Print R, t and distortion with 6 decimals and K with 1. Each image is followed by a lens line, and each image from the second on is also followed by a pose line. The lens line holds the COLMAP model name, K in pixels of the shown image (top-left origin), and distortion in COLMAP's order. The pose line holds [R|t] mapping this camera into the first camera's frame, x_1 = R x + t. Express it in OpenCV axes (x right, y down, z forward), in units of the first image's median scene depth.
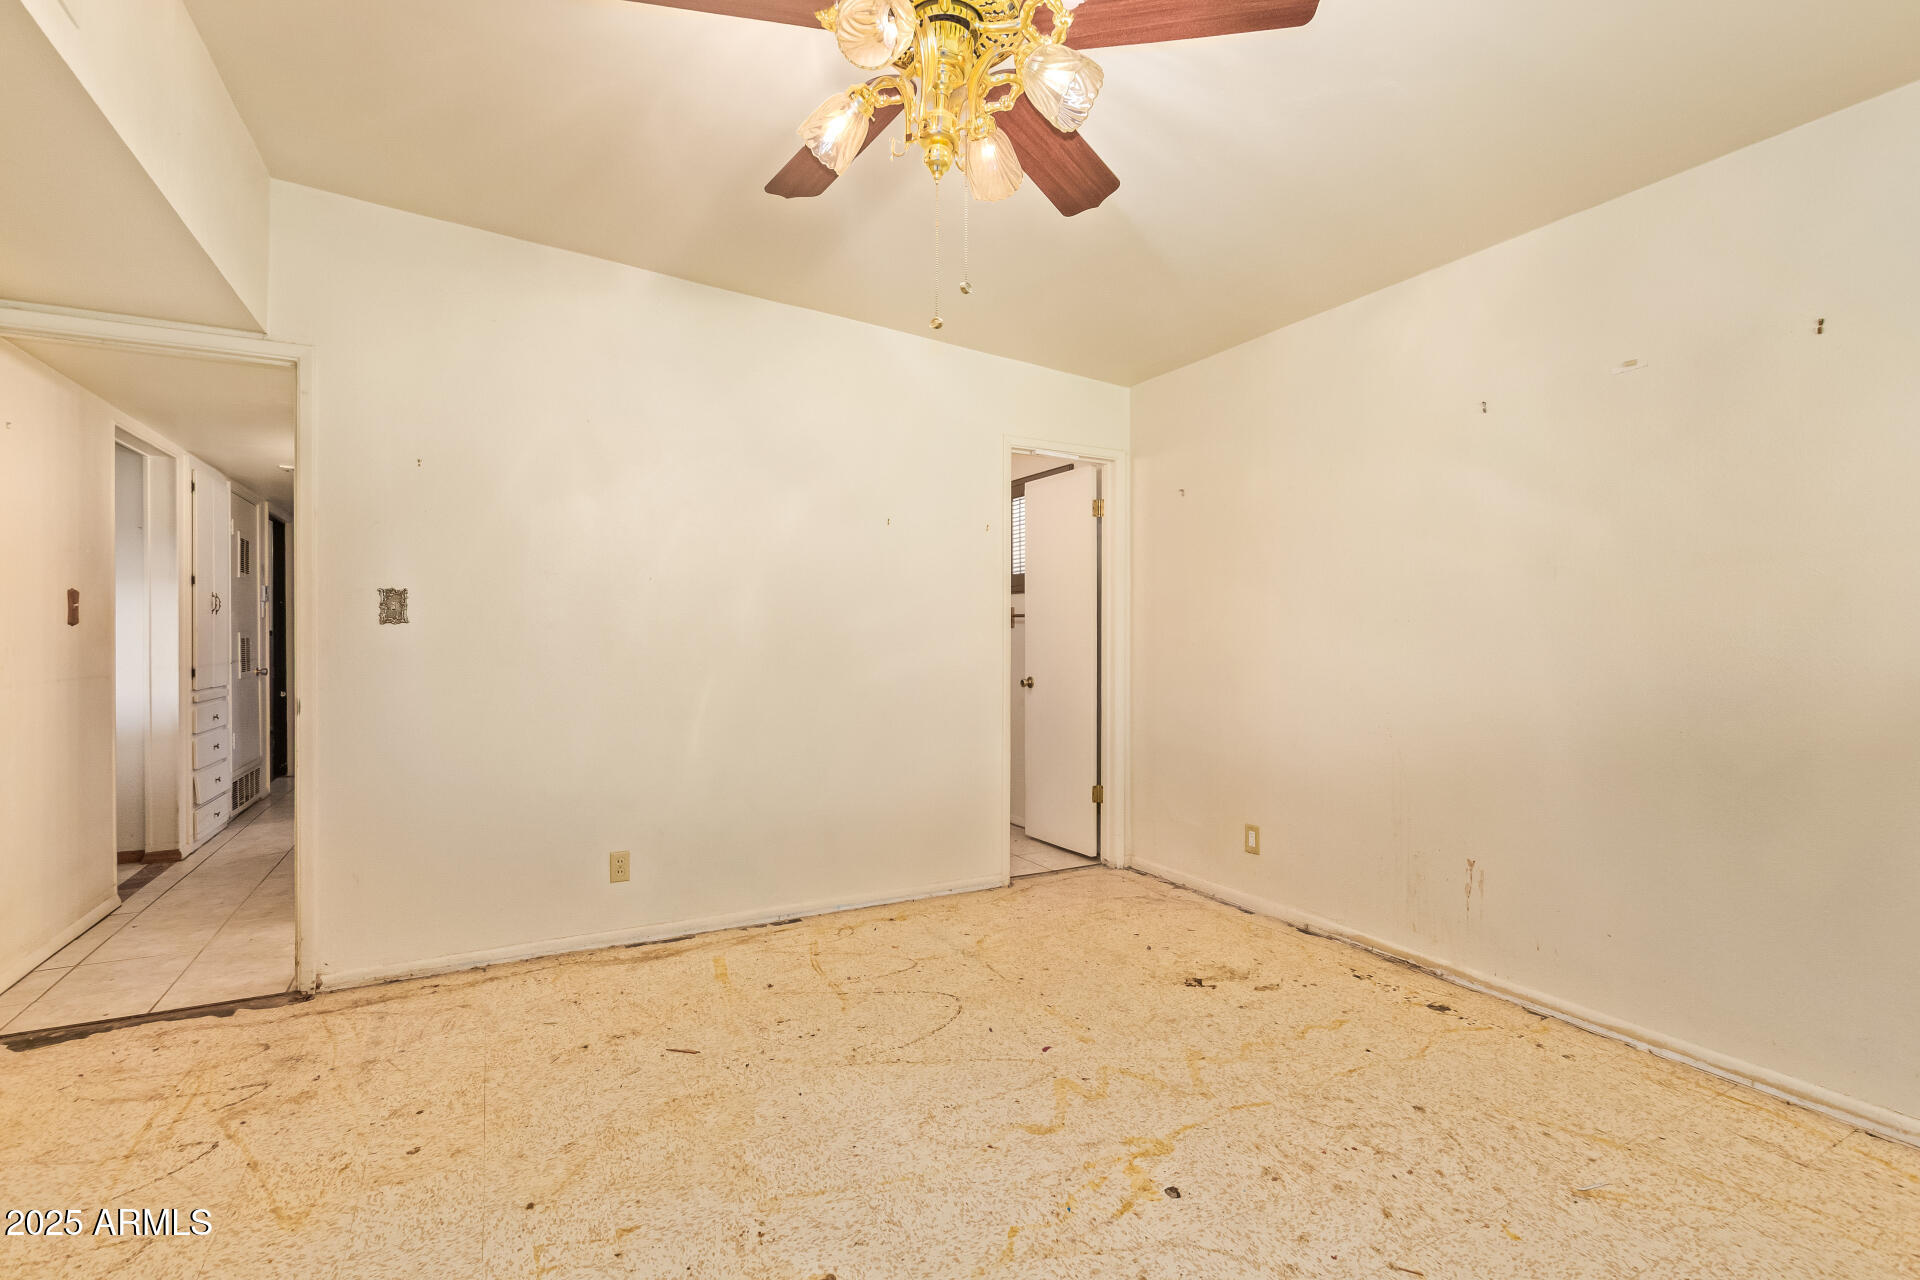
lens RADIAL K [[883.7, 0, 962.4], [0, 883.7, 637.6], [0, 0, 1]] dist [0.000683, -0.000915]
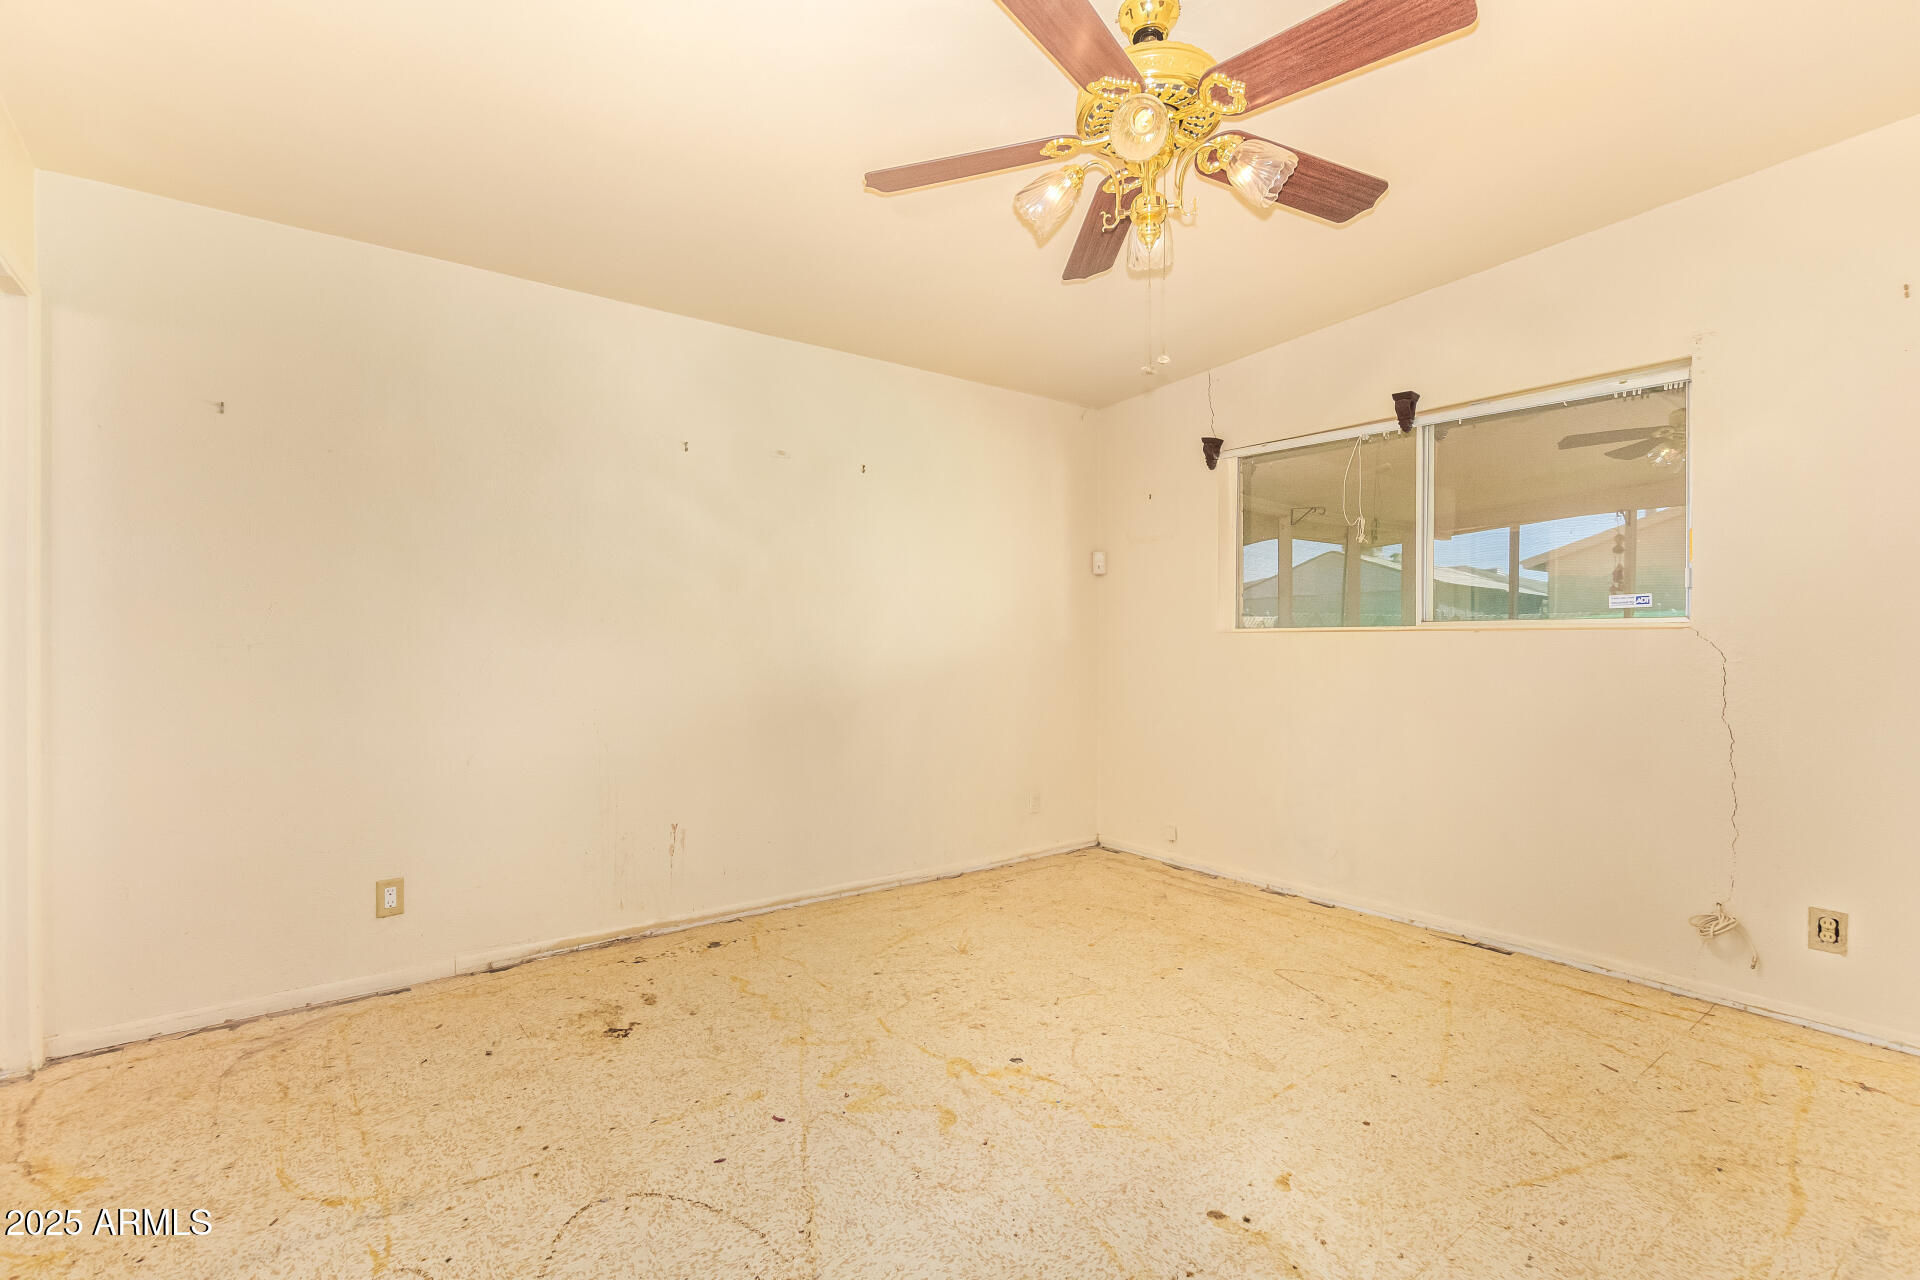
lens RADIAL K [[875.8, 0, 953.3], [0, 875.8, 645.9], [0, 0, 1]] dist [0.000118, -0.001033]
pose [[-0.157431, -0.010466, 0.987475, -0.628903], [-0.001860, 0.999945, 0.010301, -0.000348], [-0.987528, -0.000215, -0.157442, 0.797453]]
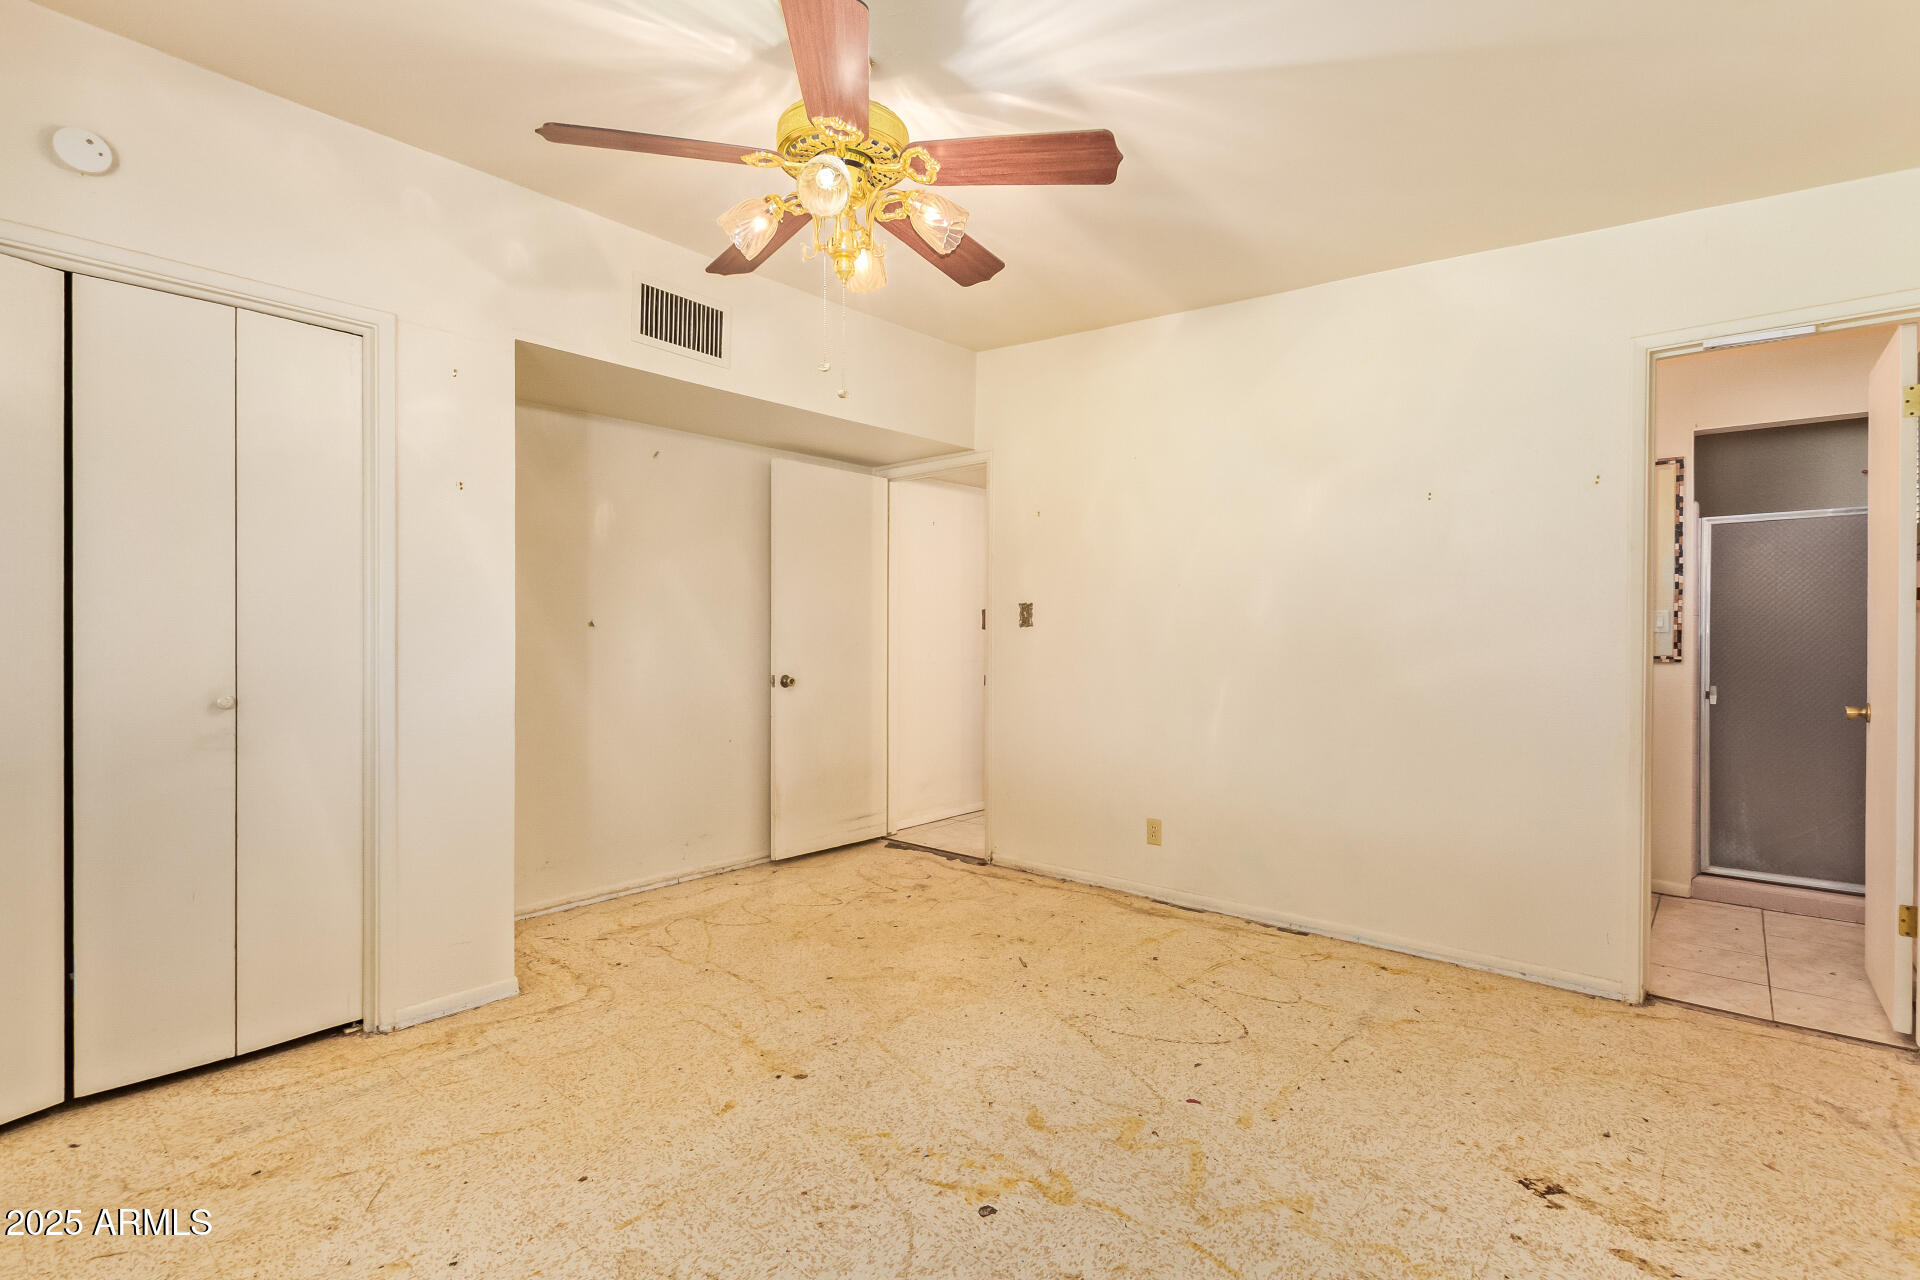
lens RADIAL K [[883.7, 0, 962.4], [0, 883.7, 637.6], [0, 0, 1]] dist [0.000683, -0.000915]
pose [[0.350765, -0.000447, -0.936463, 0.692753], [-0.000981, 0.999999, -0.000845, 0.003492], [0.936463, 0.001215, 0.350764, 0.391698]]
